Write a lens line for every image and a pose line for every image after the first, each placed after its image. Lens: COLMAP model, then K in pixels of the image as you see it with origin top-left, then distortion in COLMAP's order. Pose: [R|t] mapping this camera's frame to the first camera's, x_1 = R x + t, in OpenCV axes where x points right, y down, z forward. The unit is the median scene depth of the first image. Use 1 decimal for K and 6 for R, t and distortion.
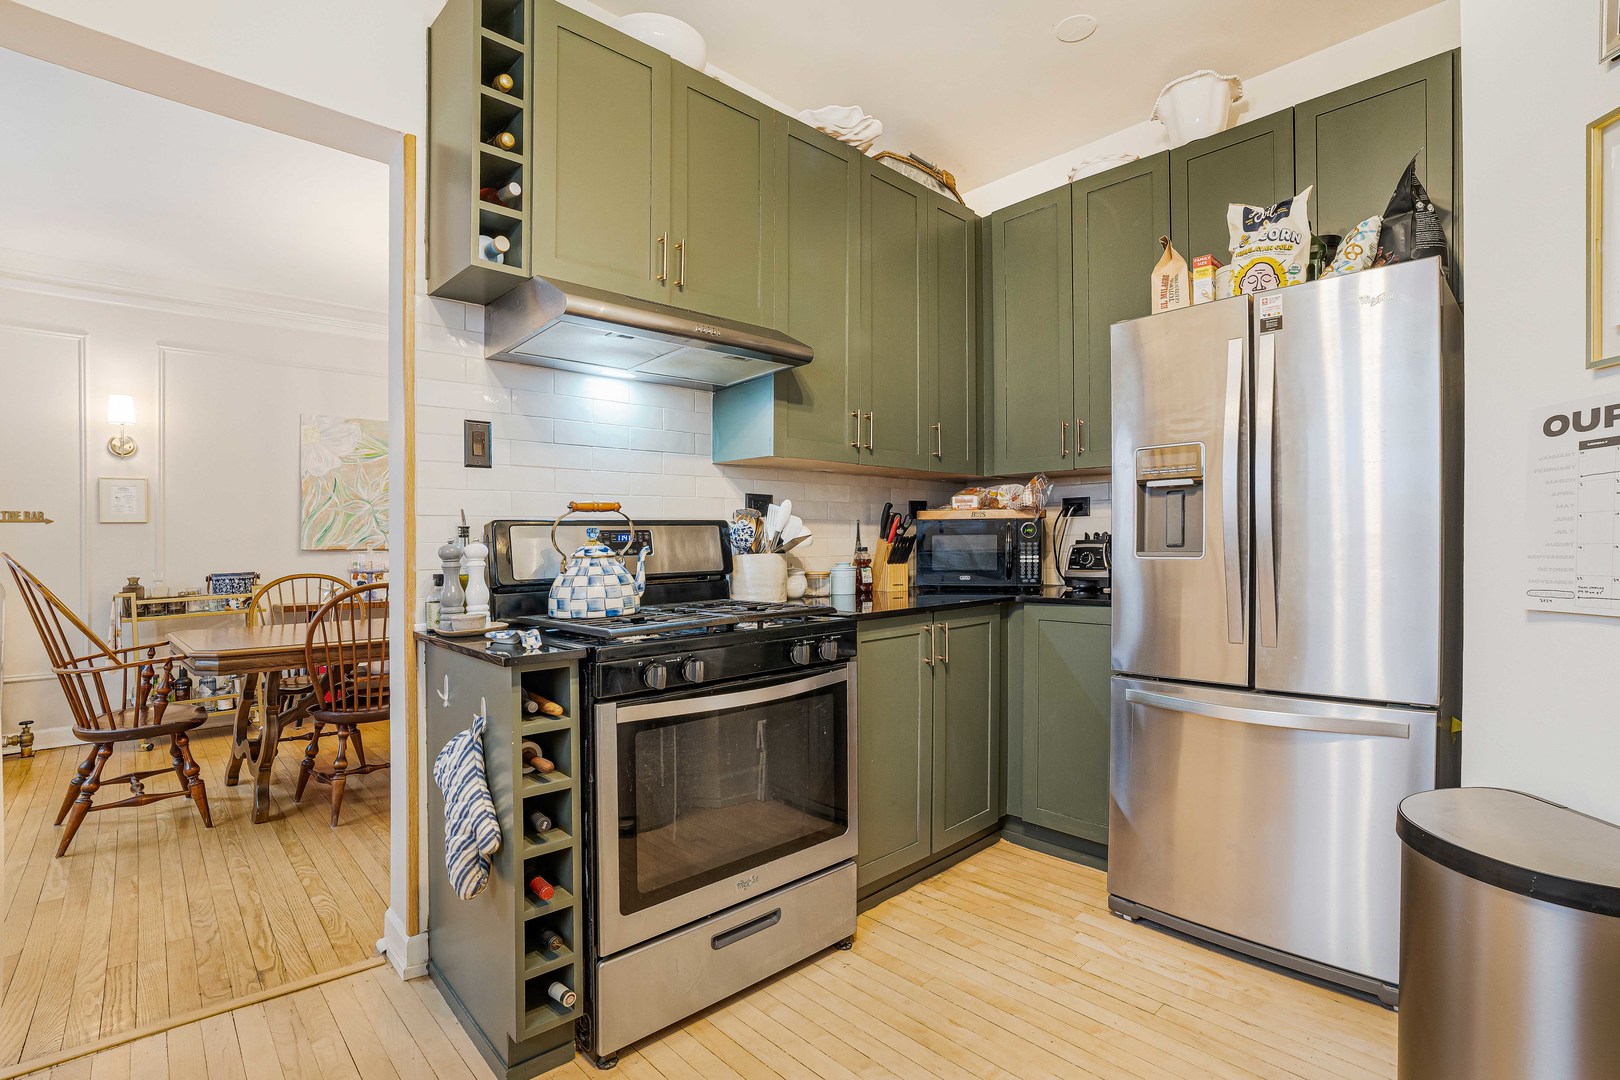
lens RADIAL K [[748.6, 0, 808.8], [0, 748.6, 543.3], [0, 0, 1]] dist [-0.024253, 0.001124]
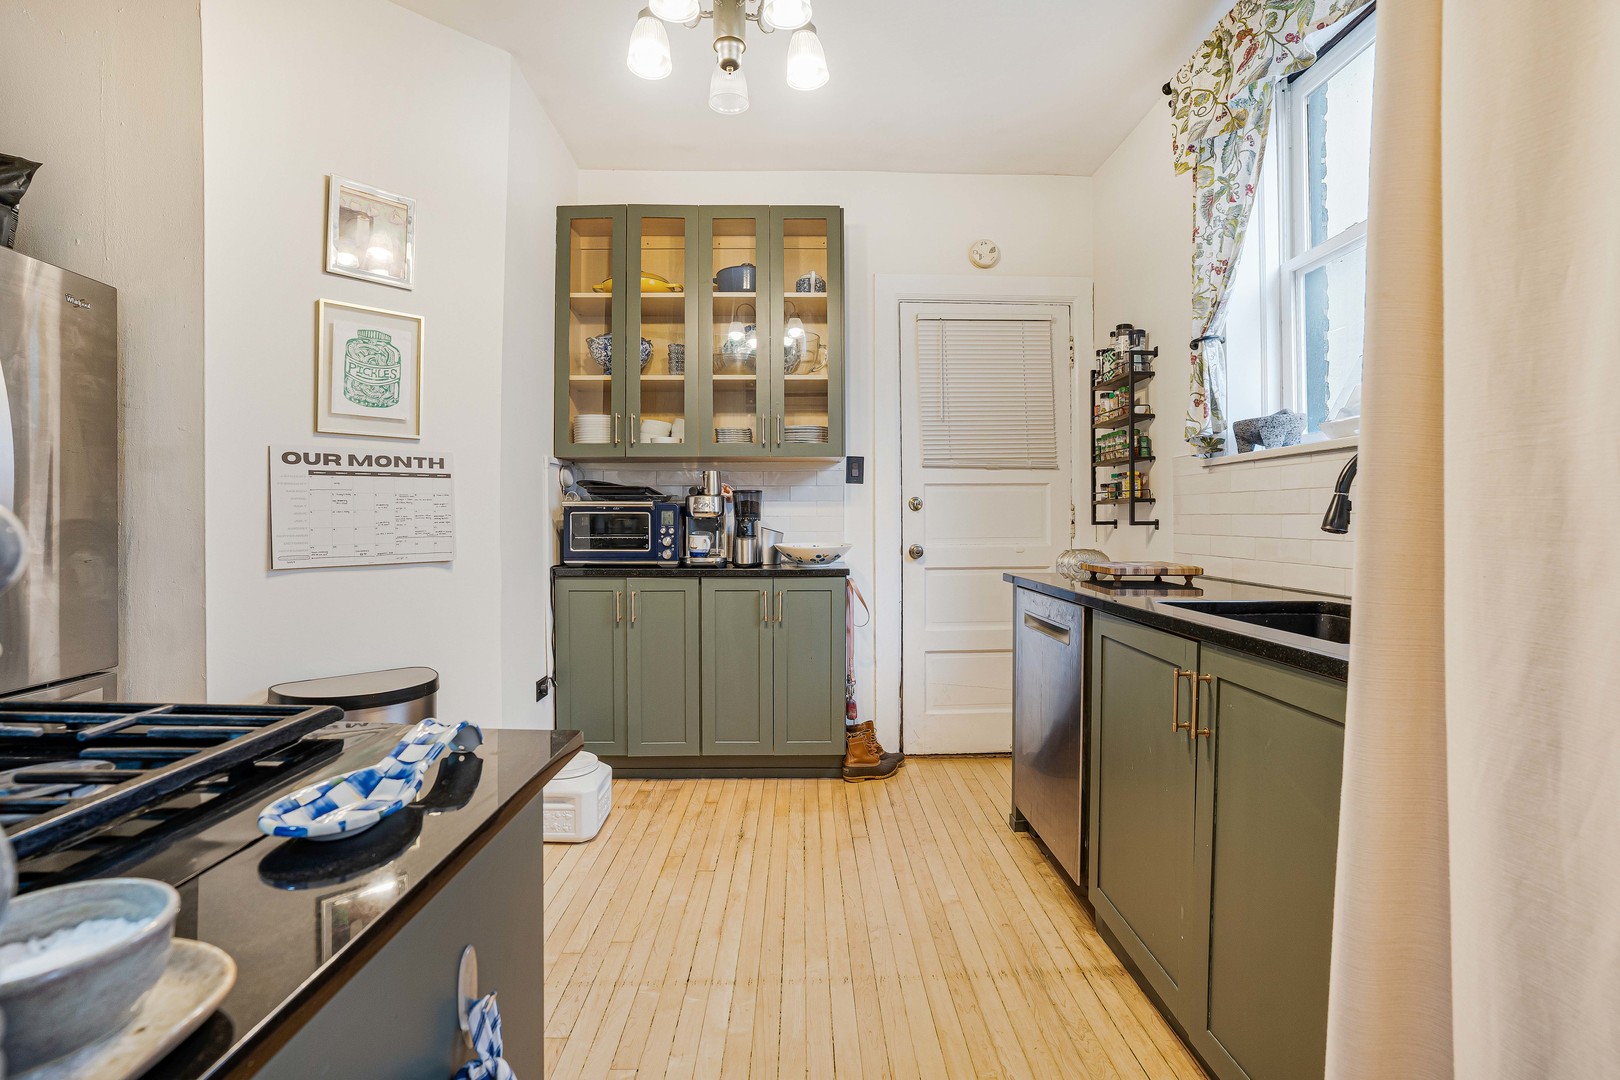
lens RADIAL K [[748.6, 0, 812.4], [0, 748.6, 531.4], [0, 0, 1]] dist [-0.024253, 0.001124]
pose [[-0.749737, 0.000060, 0.661736, -0.814653], [0.003408, 0.999987, 0.003771, 0.004899], [-0.661727, 0.005083, -0.749728, 1.202275]]
